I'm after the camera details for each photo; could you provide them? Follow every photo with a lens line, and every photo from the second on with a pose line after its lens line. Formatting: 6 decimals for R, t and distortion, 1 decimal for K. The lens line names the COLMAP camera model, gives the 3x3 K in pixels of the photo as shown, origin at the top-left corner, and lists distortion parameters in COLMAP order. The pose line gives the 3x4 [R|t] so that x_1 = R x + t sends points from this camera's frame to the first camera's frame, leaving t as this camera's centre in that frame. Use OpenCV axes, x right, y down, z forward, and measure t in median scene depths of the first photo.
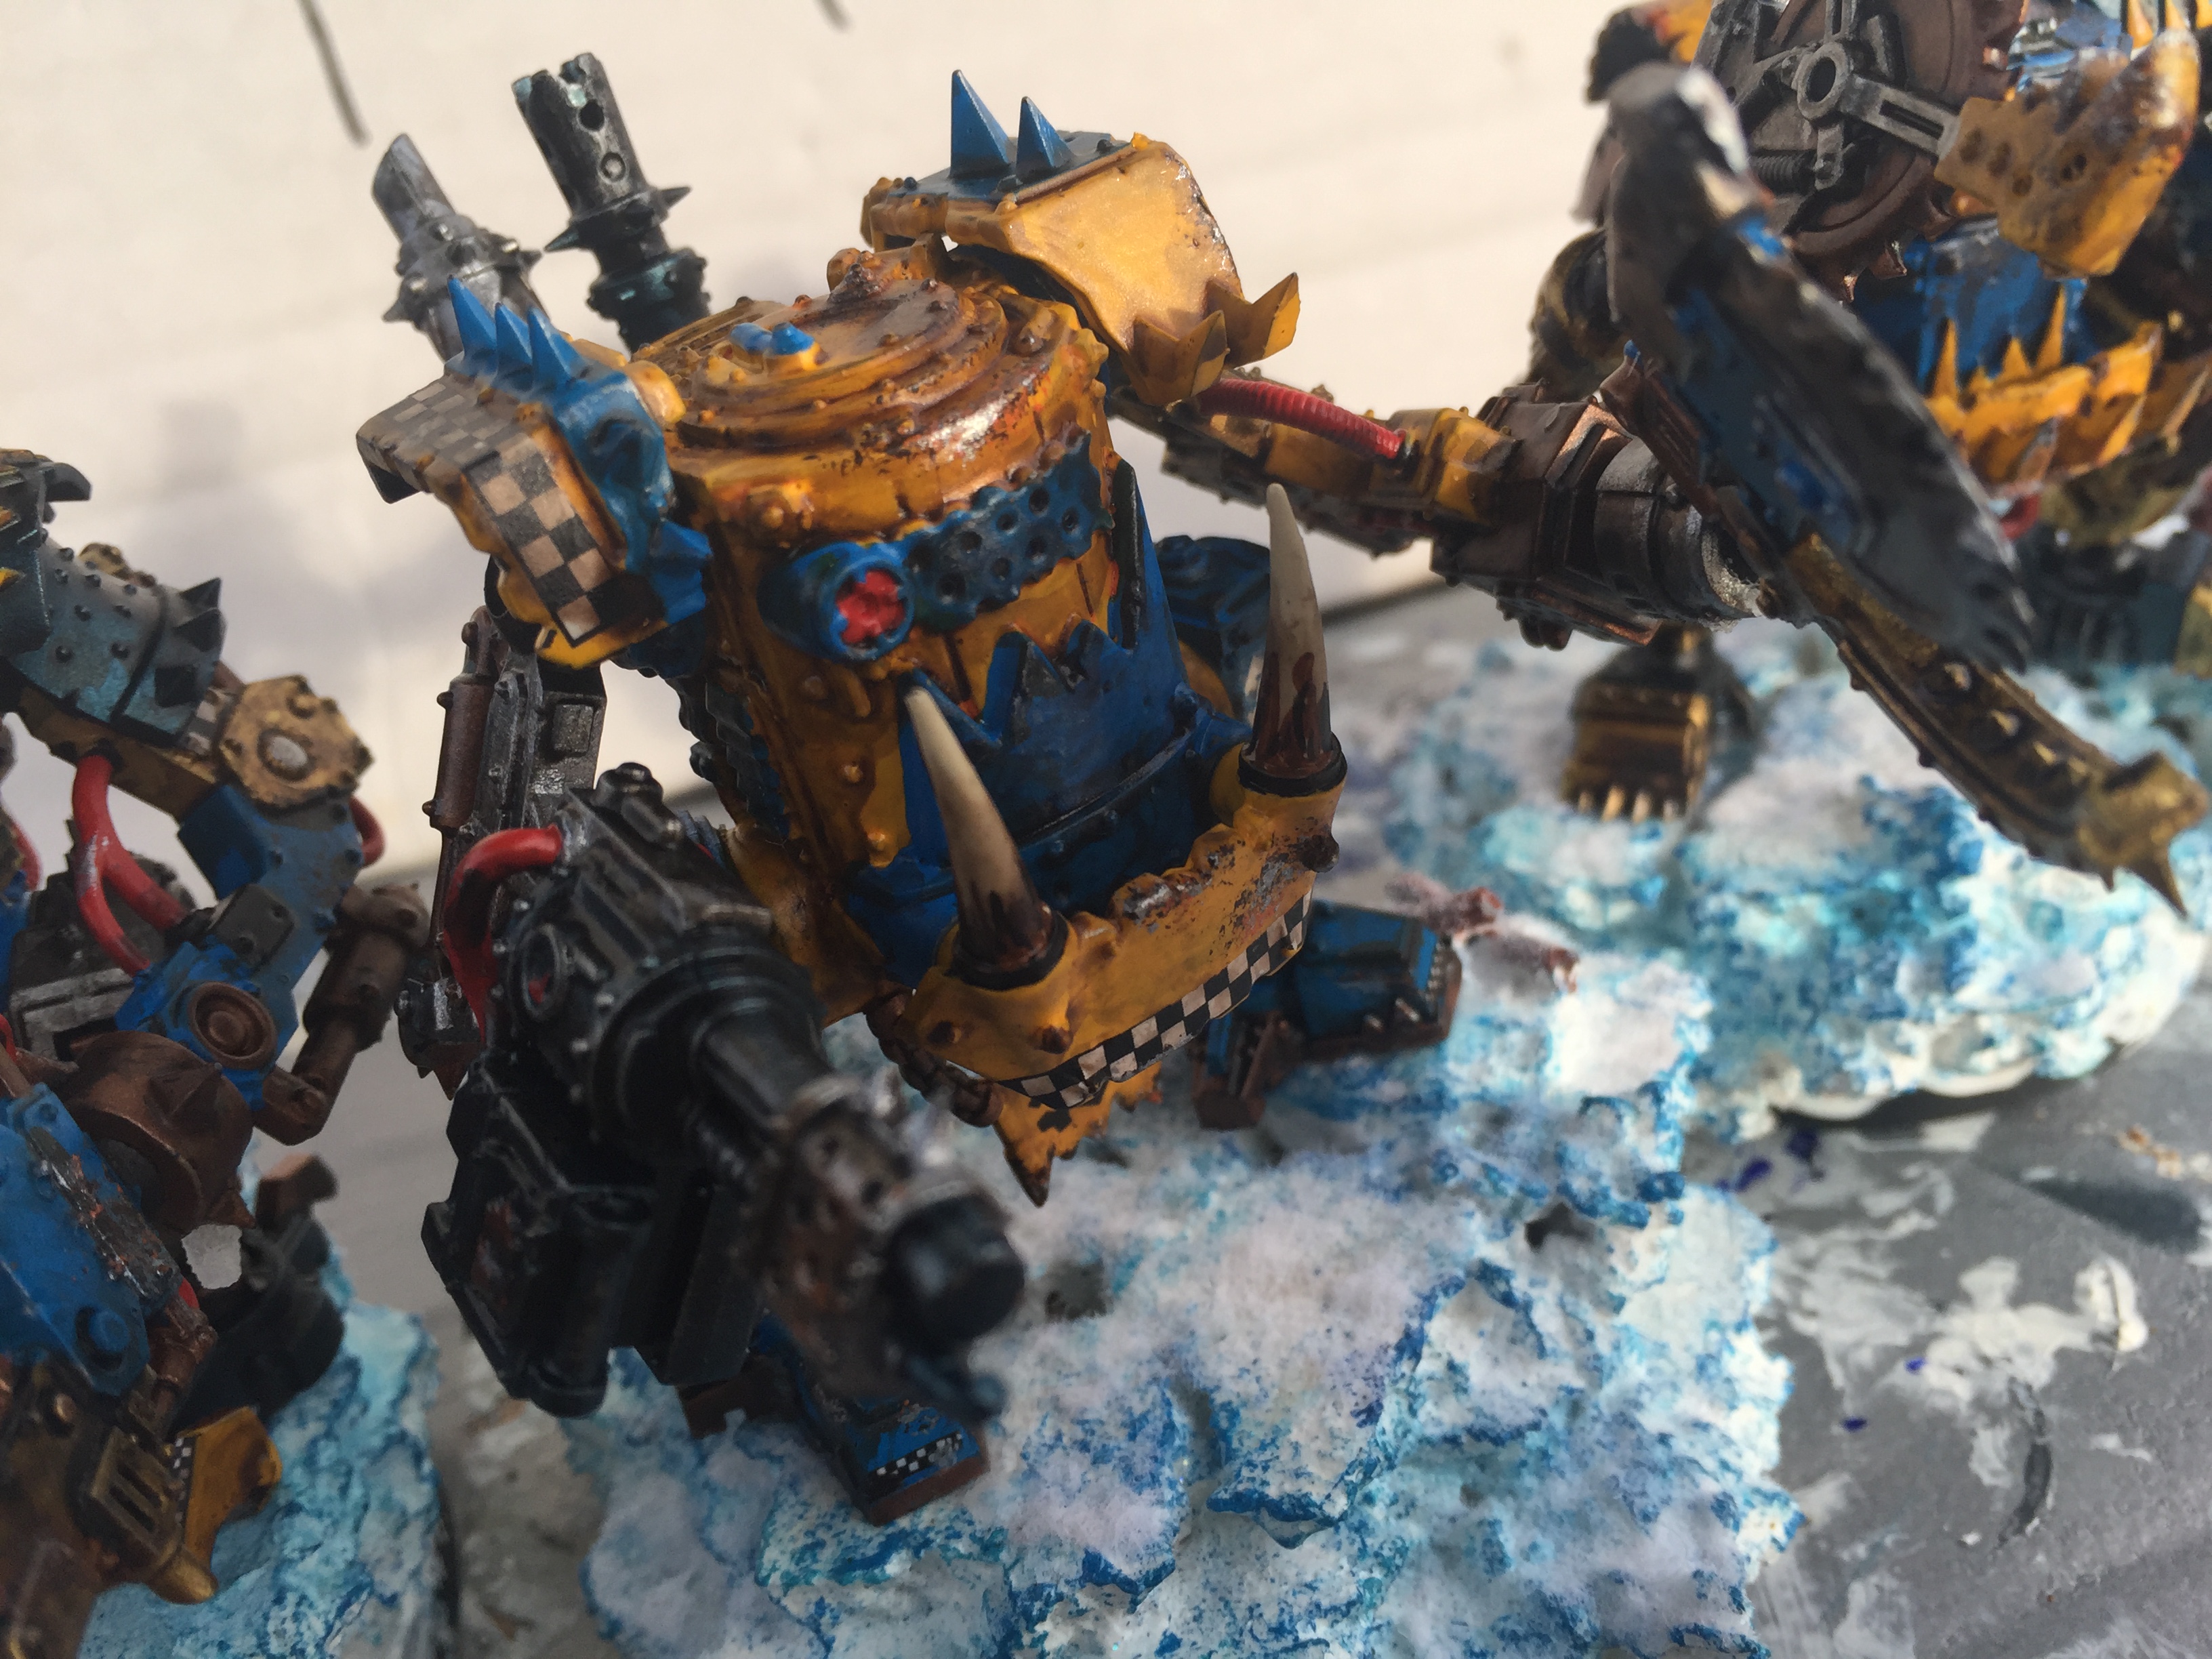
lens RADIAL K [[1985.3, 0, 1102.5], [0, 1985.3, 827.6], [0, 0, 1]] dist [0.021443, -0.046684]
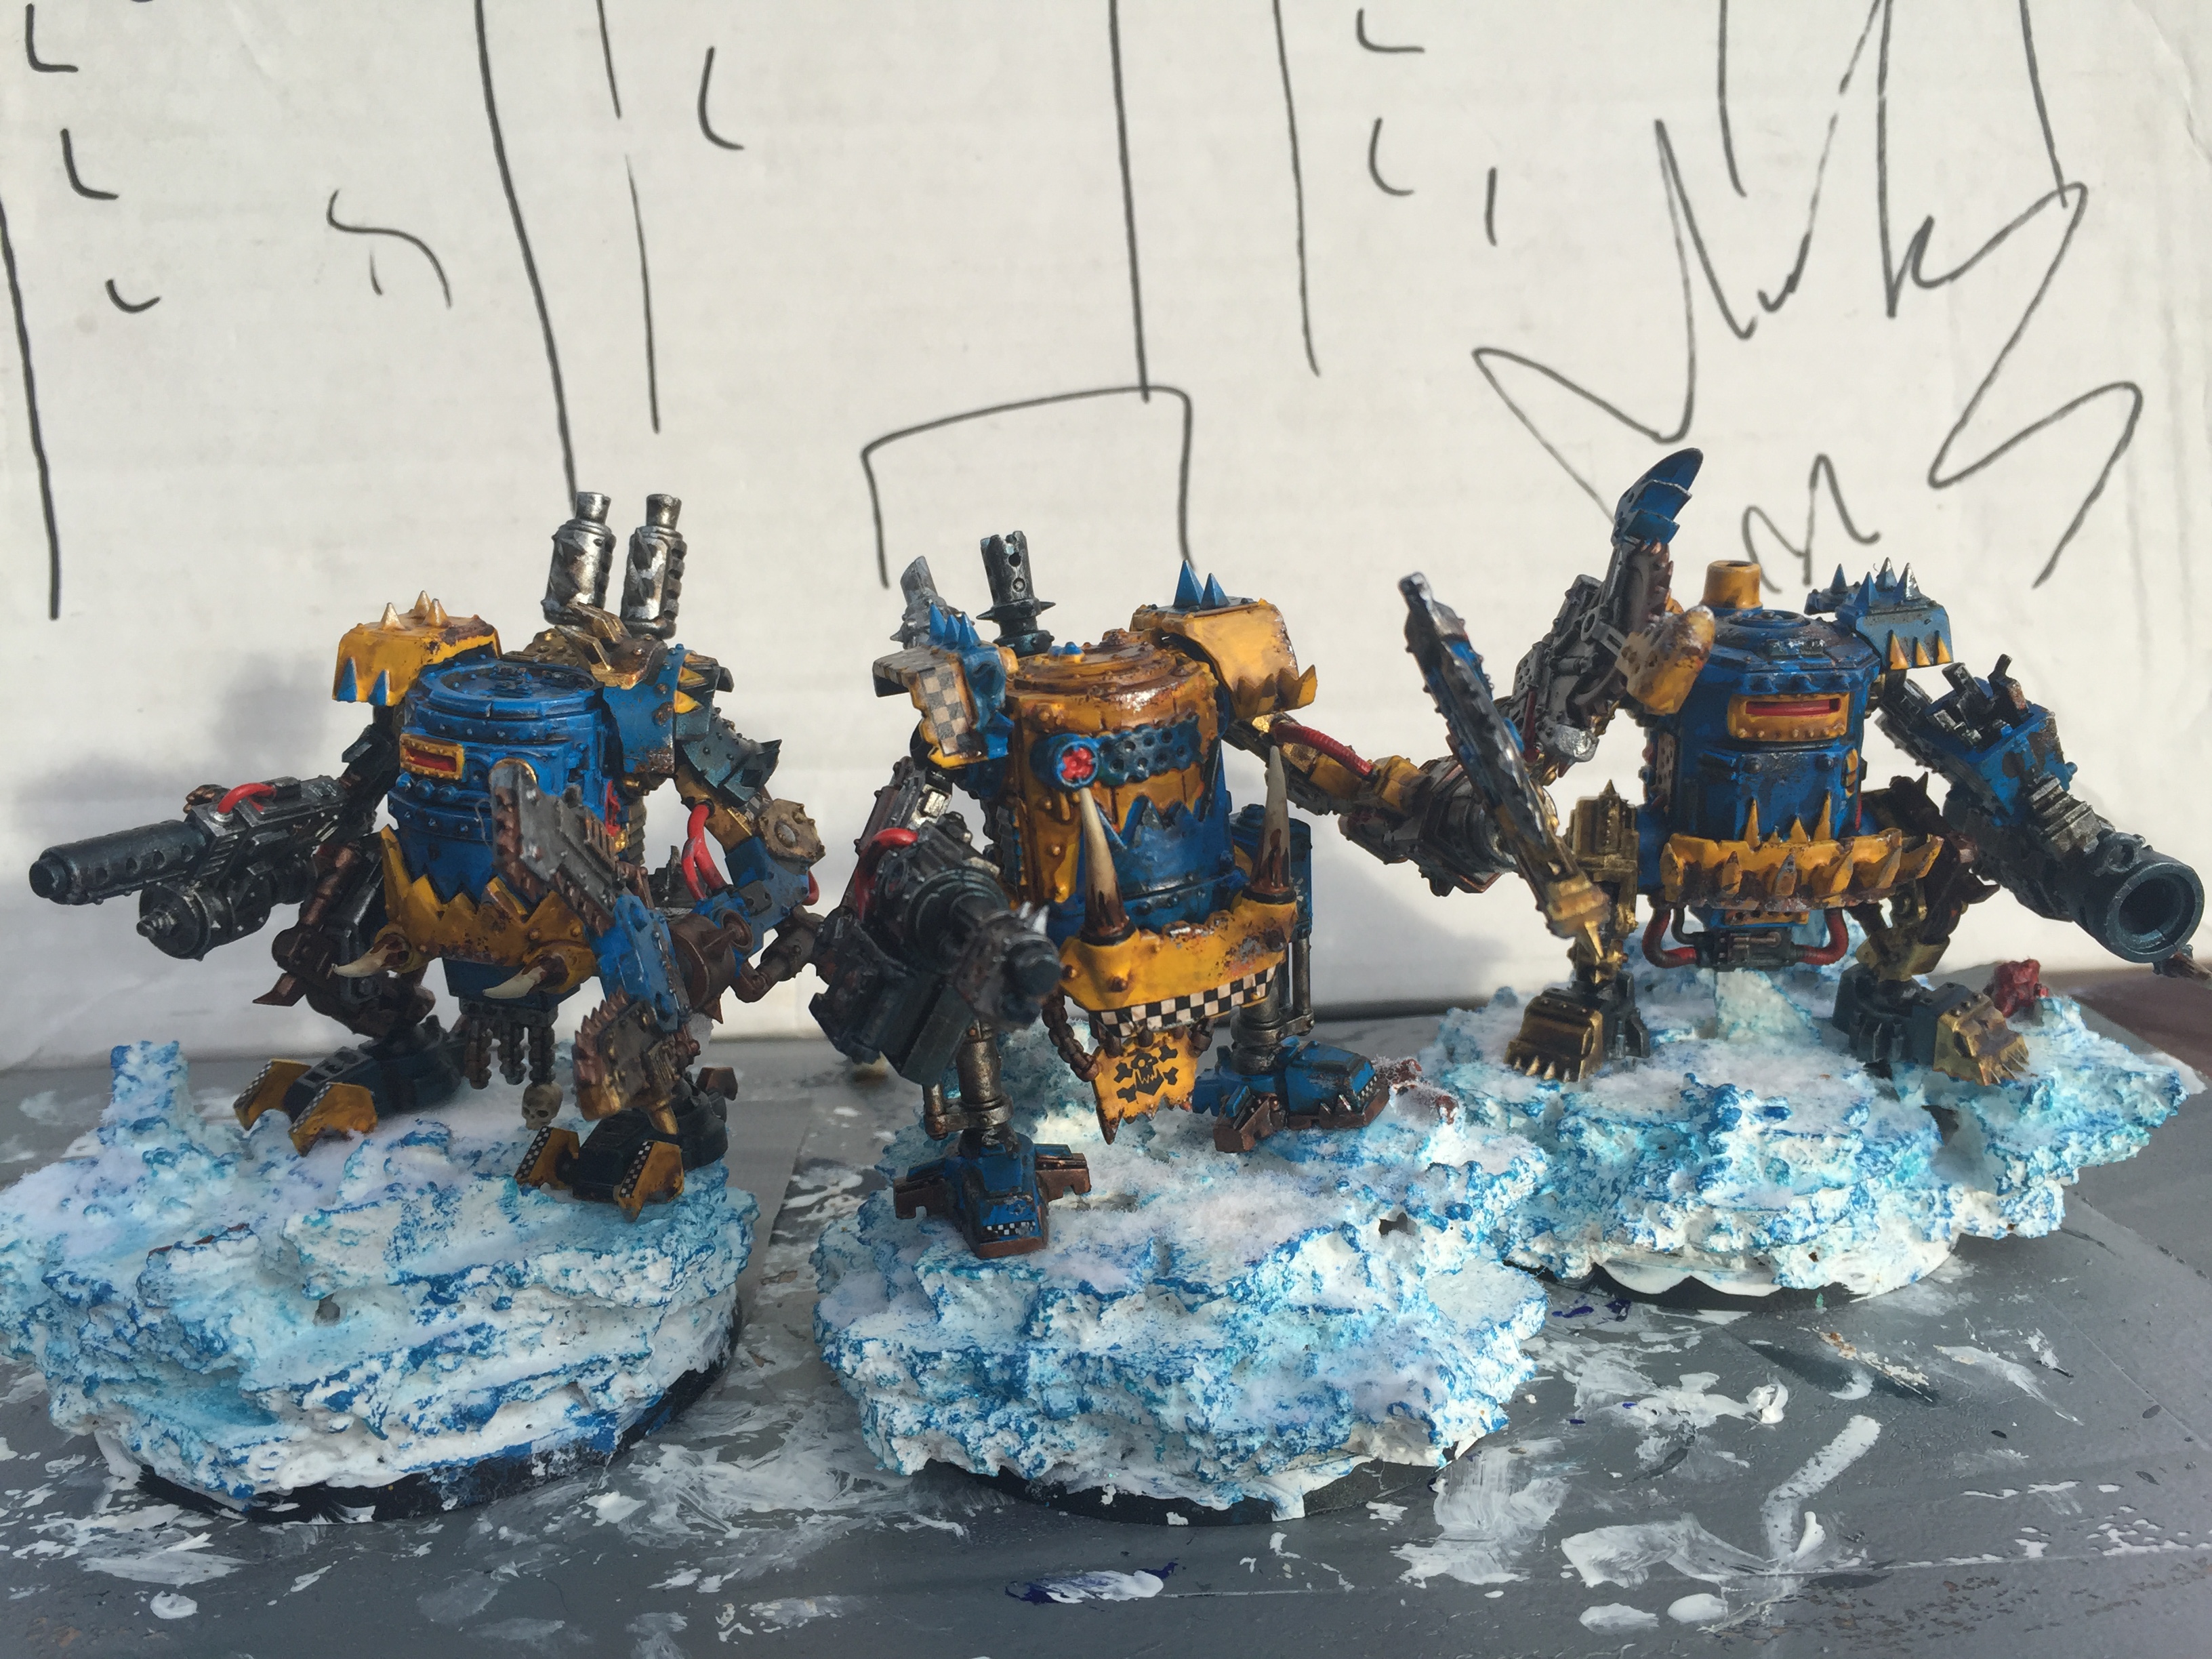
lens RADIAL K [[1985.3, 0, 1107.7], [0, 1985.3, 829.9], [0, 0, 1]] dist [0.021443, -0.046684]
pose [[0.964888, 0.175822, -0.195134, 0.277092], [-0.224251, 0.938237, -0.263482, 0.411743], [0.136756, 0.297989, 0.944722, -0.811634]]
